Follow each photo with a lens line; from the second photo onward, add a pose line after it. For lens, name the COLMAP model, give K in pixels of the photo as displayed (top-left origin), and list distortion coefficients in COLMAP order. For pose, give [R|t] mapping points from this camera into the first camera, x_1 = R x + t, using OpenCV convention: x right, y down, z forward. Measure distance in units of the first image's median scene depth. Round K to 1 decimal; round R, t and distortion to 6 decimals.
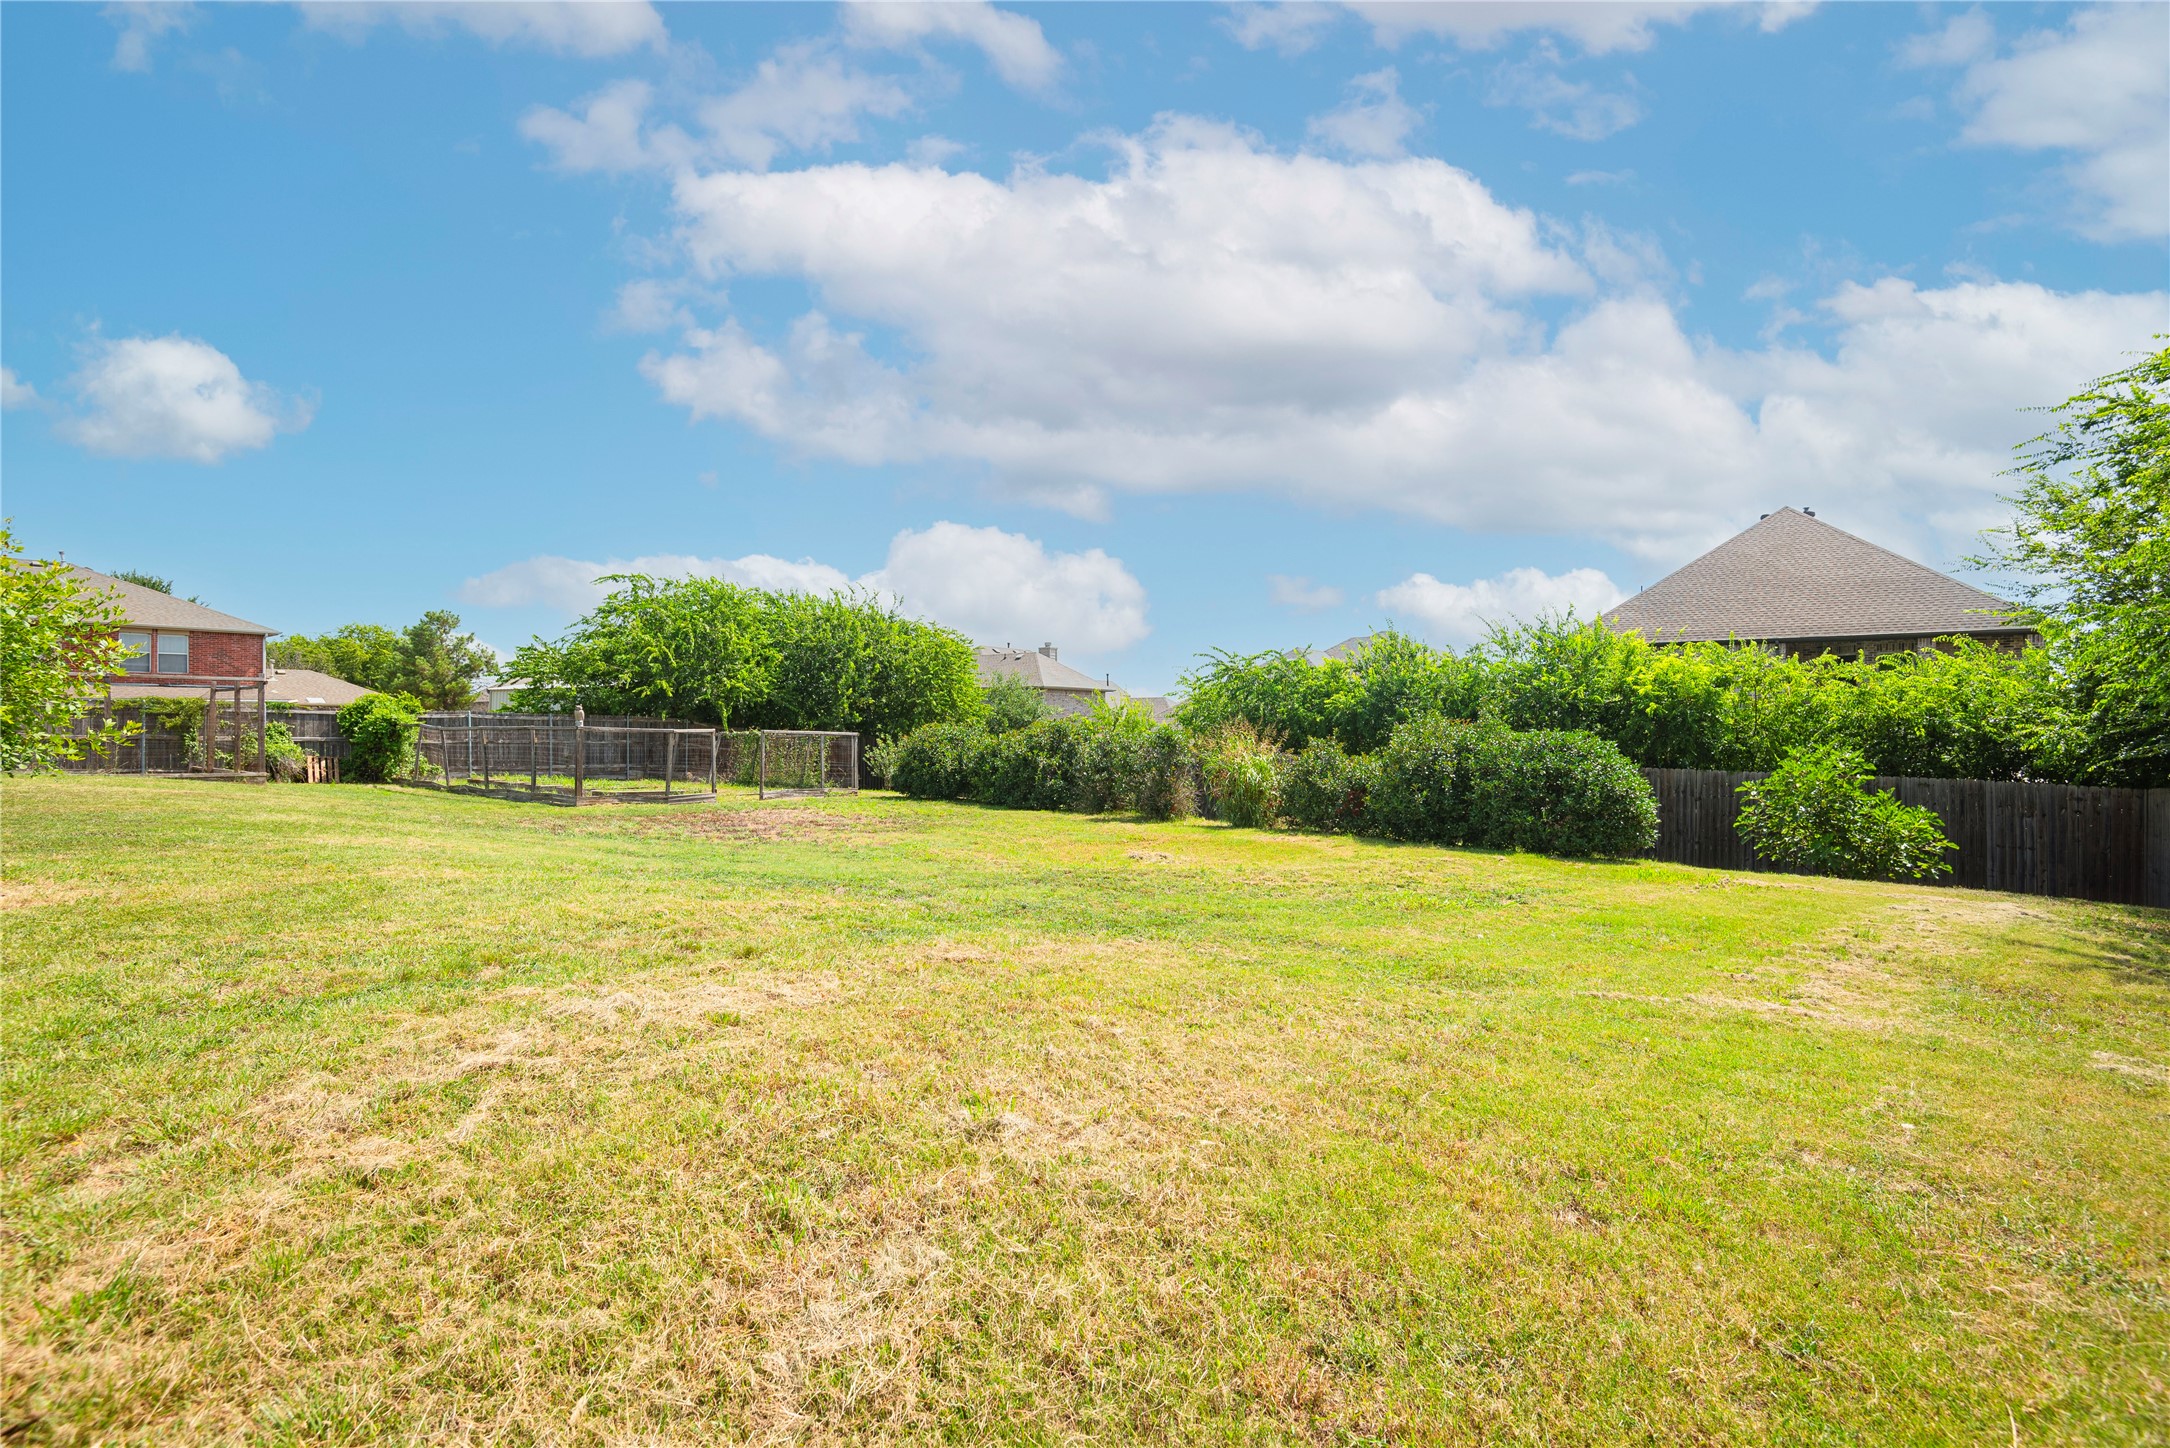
lens RADIAL K [[974.8, 0, 1080.7], [0, 974.8, 720.3], [0, 0, 1]] dist [0.042083, -0.029171]
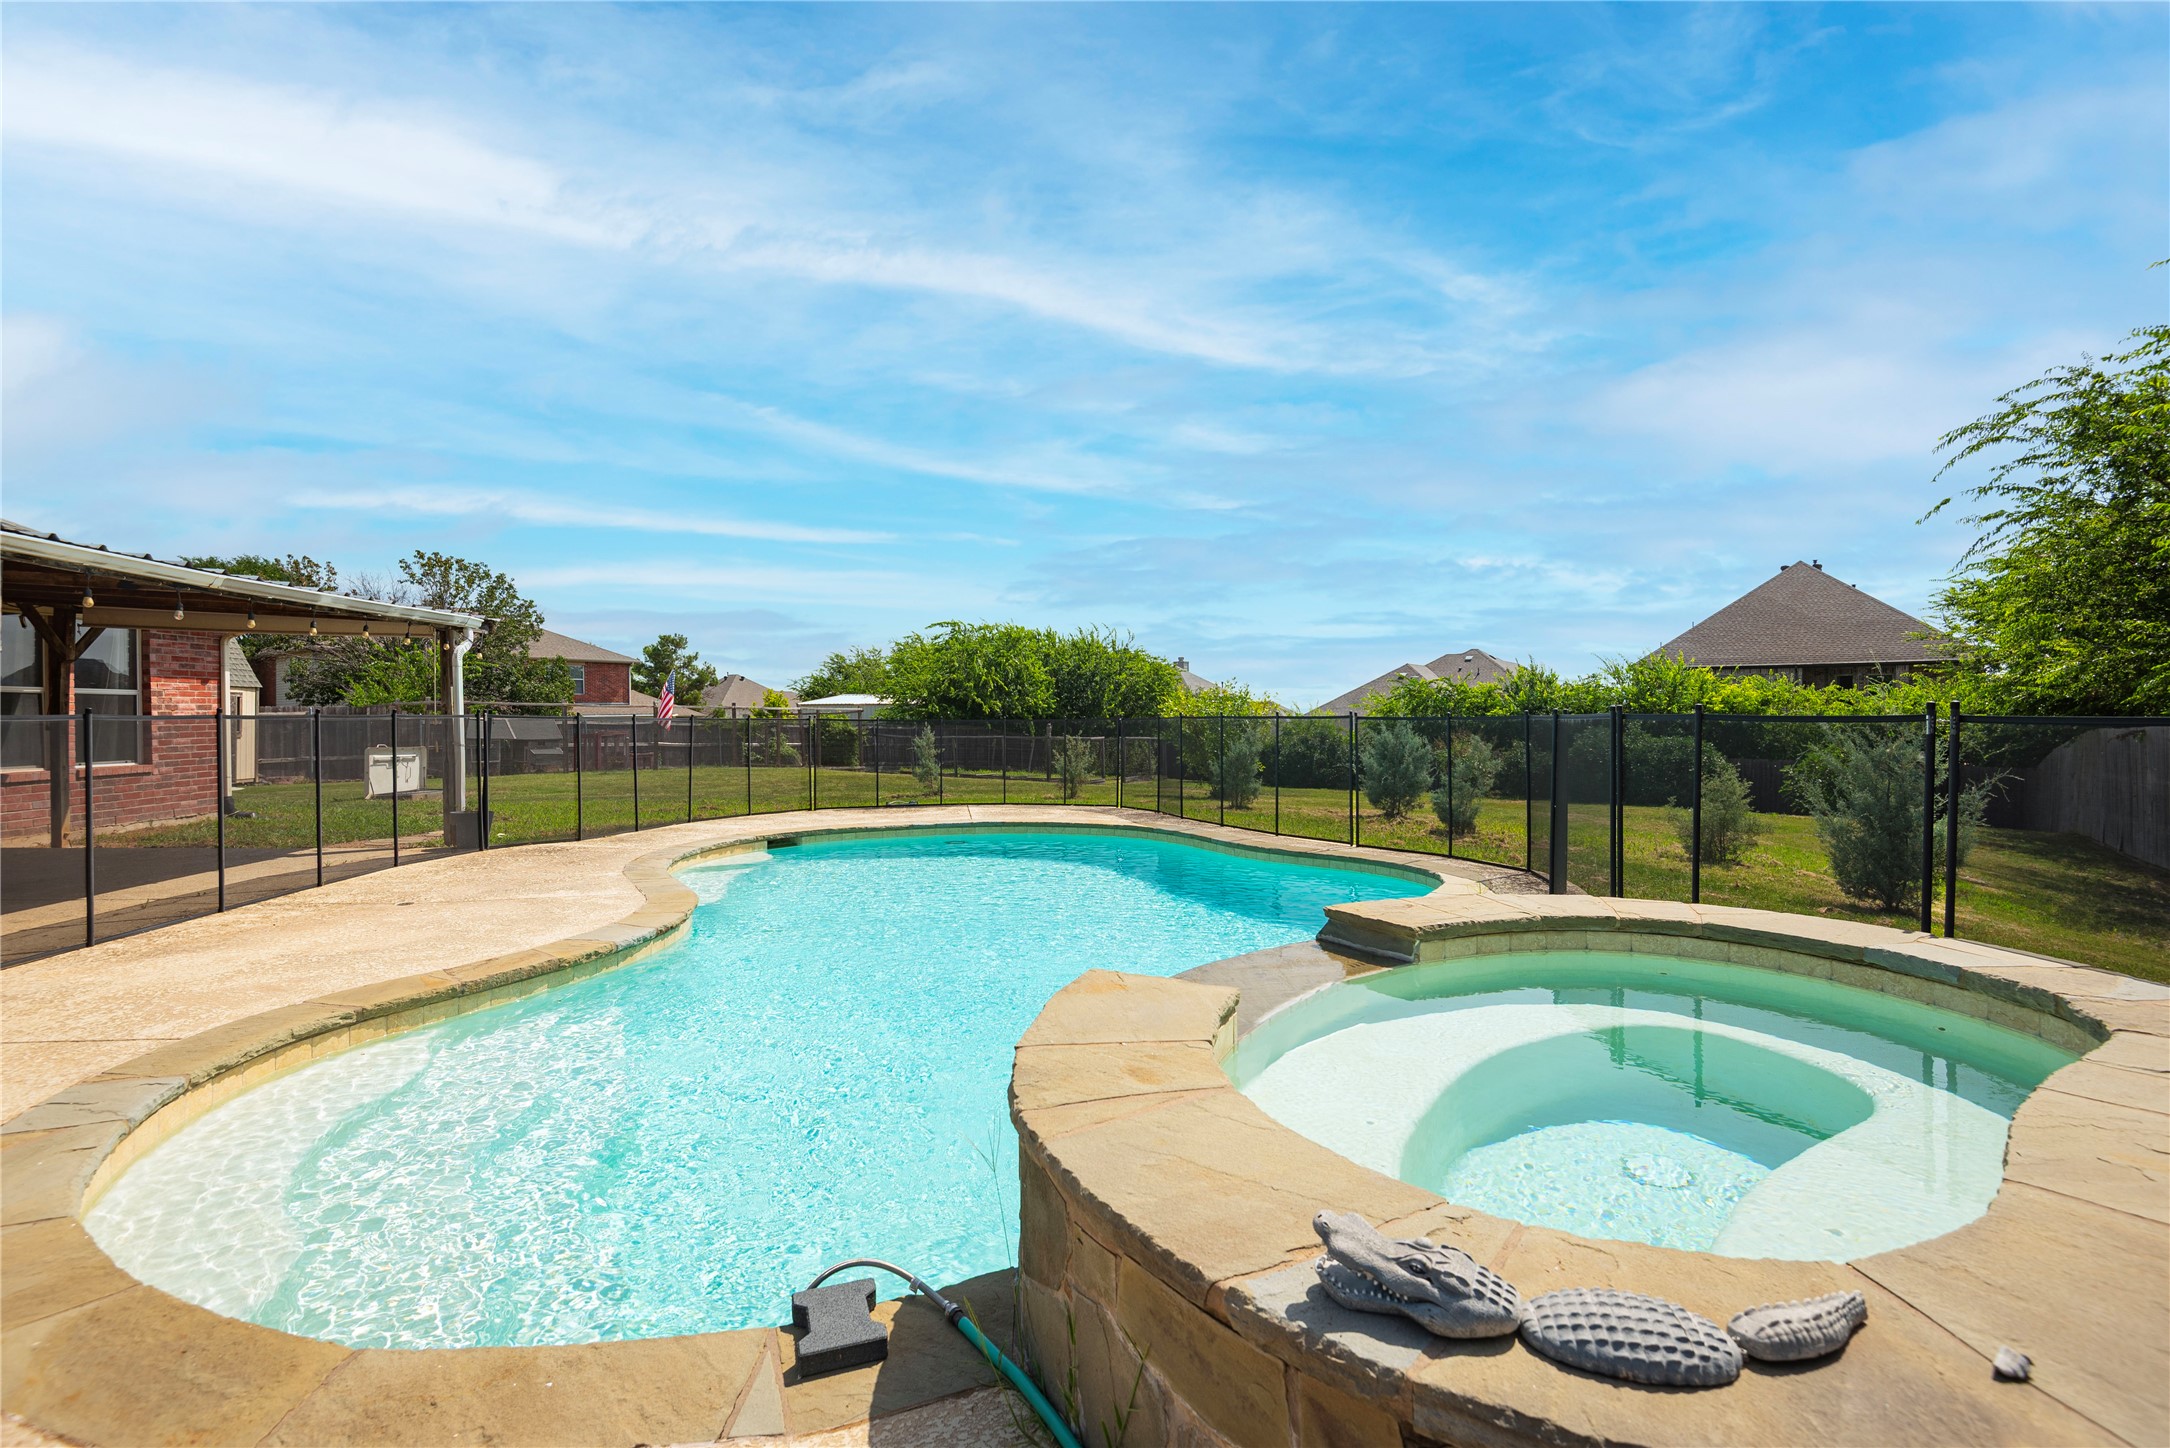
lens RADIAL K [[974.8, 0, 1080.7], [0, 974.8, 720.3], [0, 0, 1]] dist [0.042083, -0.029171]
pose [[0.999974, -0.007199, 0.000622, -0.356348], [0.007195, 0.999952, 0.006643, -0.023761], [-0.000670, -0.006639, 0.999978, -0.460462]]
